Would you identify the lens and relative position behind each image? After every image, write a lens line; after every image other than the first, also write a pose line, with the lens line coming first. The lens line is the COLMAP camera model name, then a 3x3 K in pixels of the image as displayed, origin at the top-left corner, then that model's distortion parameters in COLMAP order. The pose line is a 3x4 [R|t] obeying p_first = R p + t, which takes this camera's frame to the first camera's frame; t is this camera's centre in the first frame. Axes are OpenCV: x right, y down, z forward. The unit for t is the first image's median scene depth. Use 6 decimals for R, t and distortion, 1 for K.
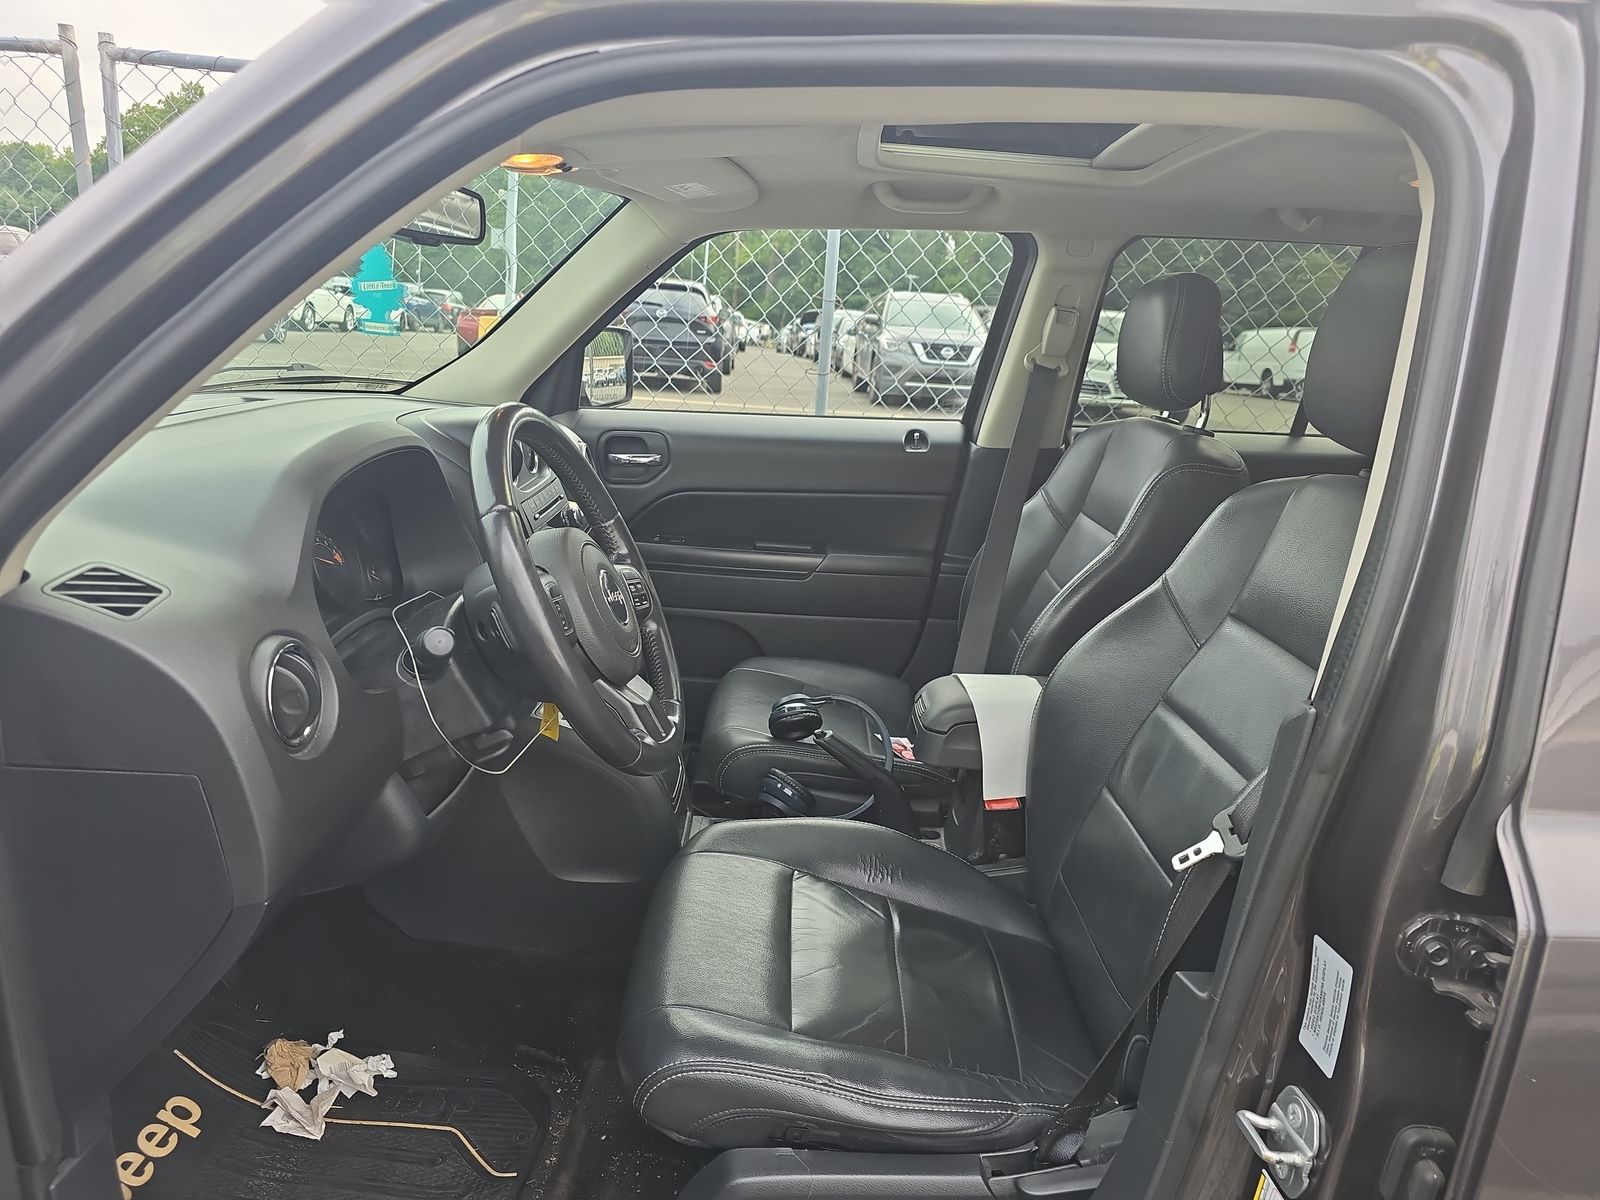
lens RADIAL K [[1066.8, 0, 805.6], [0, 1066.8, 603.7], [0, 0, 1]] dist [0.018880, -0.032810]
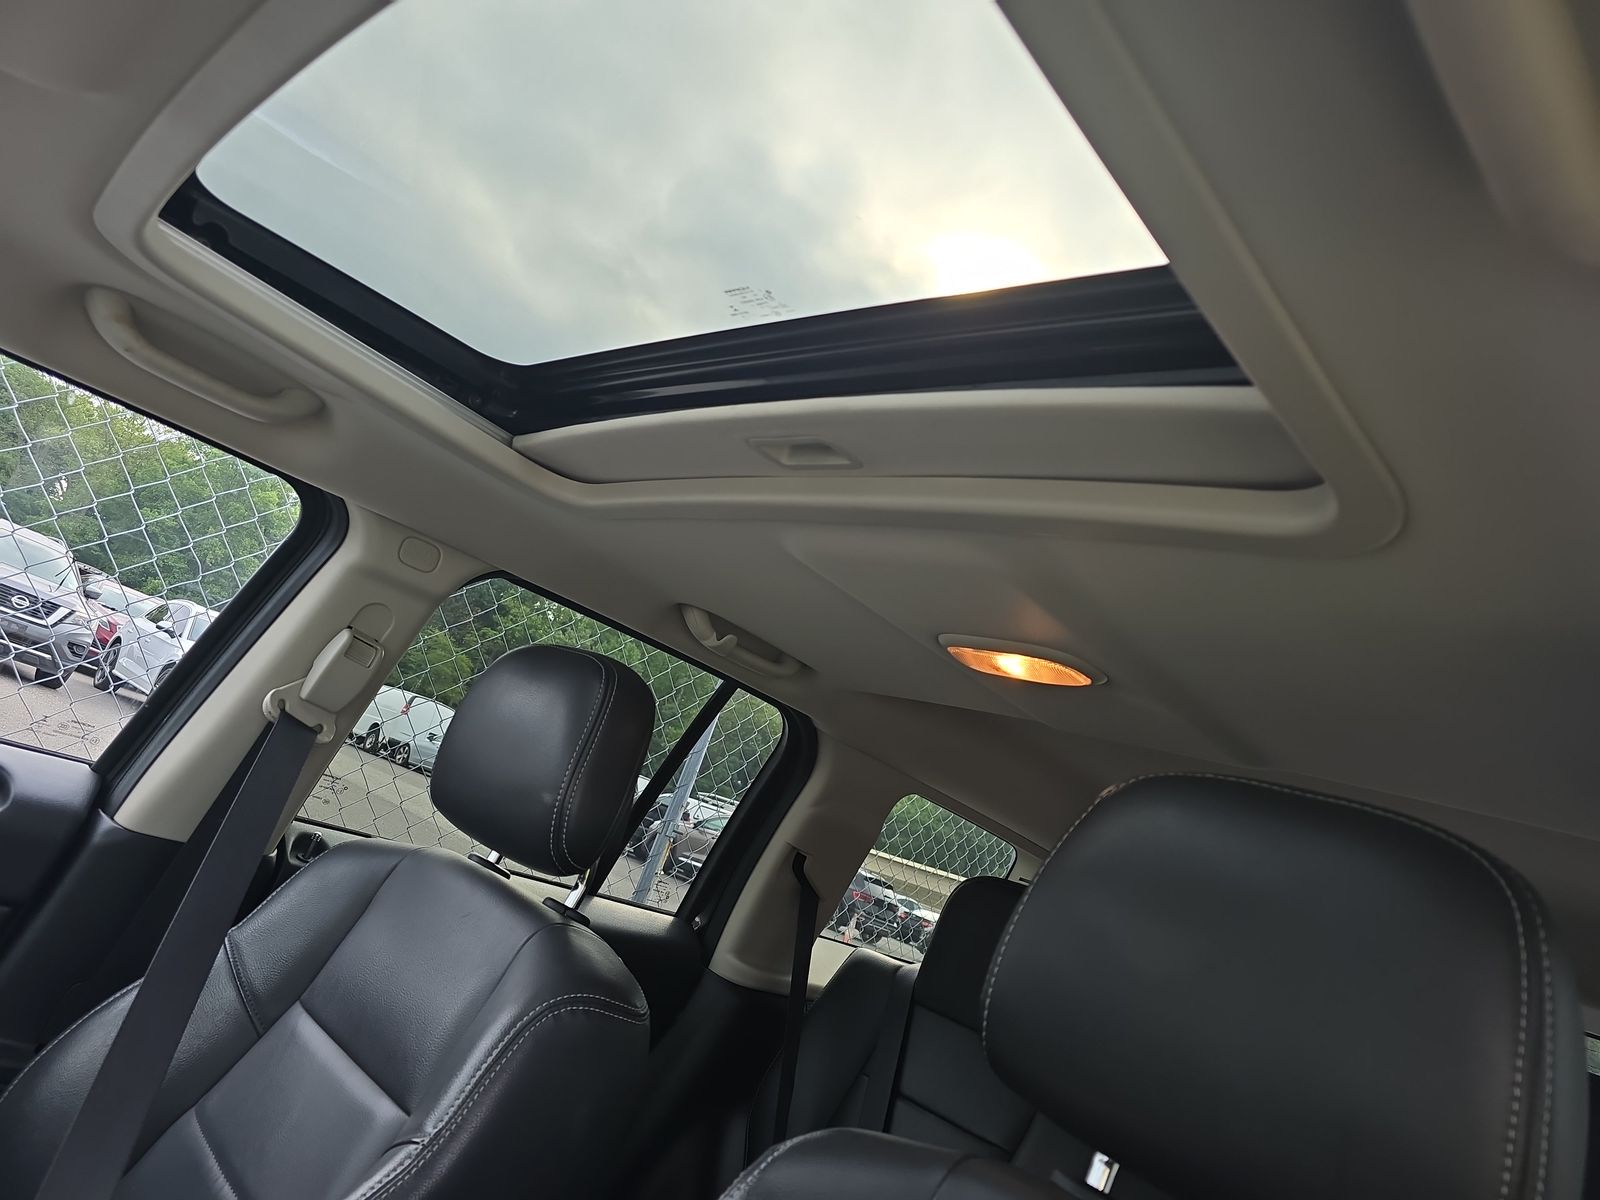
lens RADIAL K [[1066.8, 0, 804.9], [0, 1066.8, 605.9], [0, 0, 1]] dist [0.018880, -0.032810]
pose [[0.669345, 0.337770, 0.661732, 0.004341], [-0.112179, 0.926415, -0.359403, -0.103585], [-0.734434, 0.166332, 0.657982, 0.417000]]
